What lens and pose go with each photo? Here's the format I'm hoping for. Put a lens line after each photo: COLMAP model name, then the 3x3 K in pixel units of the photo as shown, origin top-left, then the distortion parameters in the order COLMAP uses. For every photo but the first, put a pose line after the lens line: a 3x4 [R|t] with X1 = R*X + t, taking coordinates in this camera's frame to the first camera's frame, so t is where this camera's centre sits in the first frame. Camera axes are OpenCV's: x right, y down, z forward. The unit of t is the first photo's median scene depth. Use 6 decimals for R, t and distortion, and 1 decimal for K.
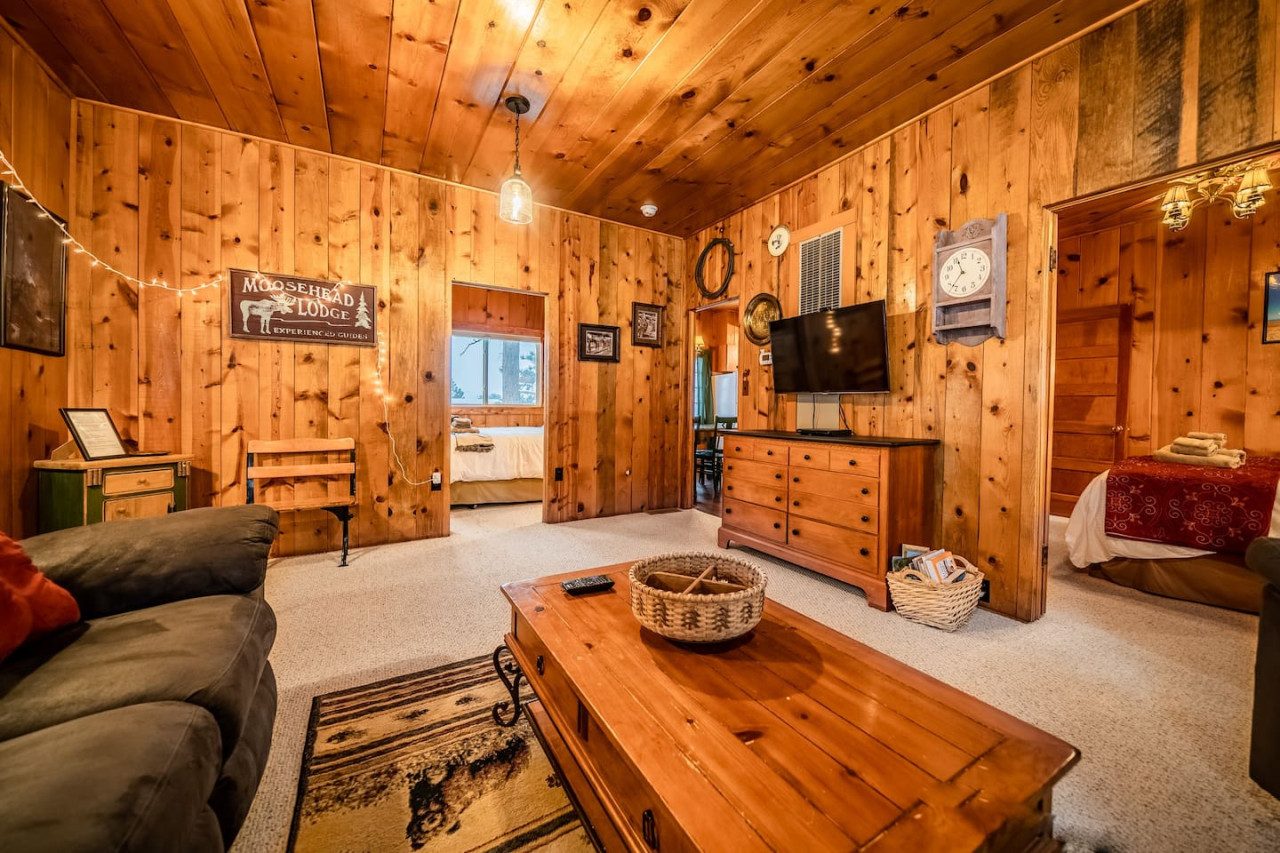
lens RADIAL K [[469.3, 0, 641.2], [0, 469.3, 417.1], [0, 0, 1]] dist [0.000120, 0.000001]
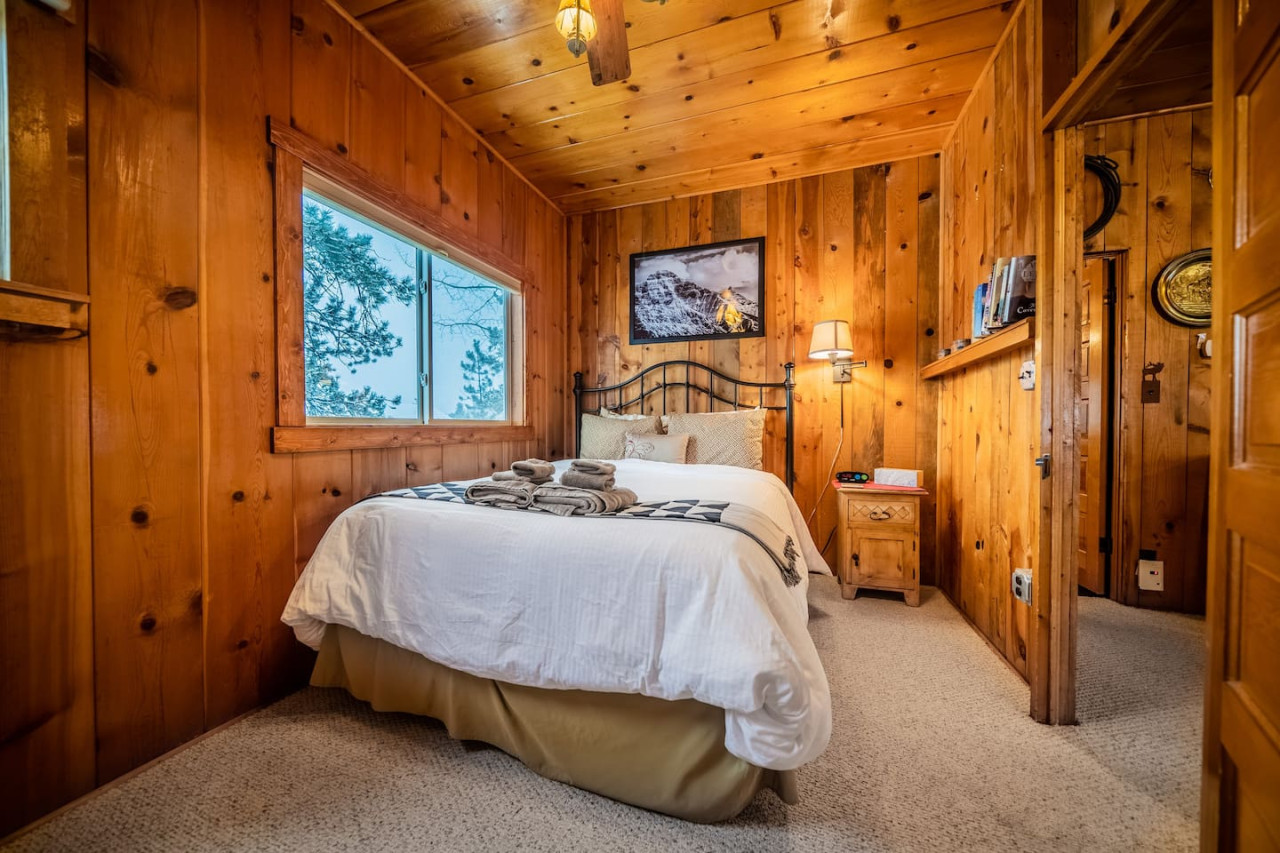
lens RADIAL K [[453.2, 0, 637.4], [0, 453.2, 429.2], [0, 0, 1]] dist [-0.000047, 0.000004]
pose [[0.768555, -0.017741, 0.639537, -0.450433], [0.021050, 0.999775, 0.002437, -0.016083], [-0.639437, 0.011589, 0.768756, 0.599073]]
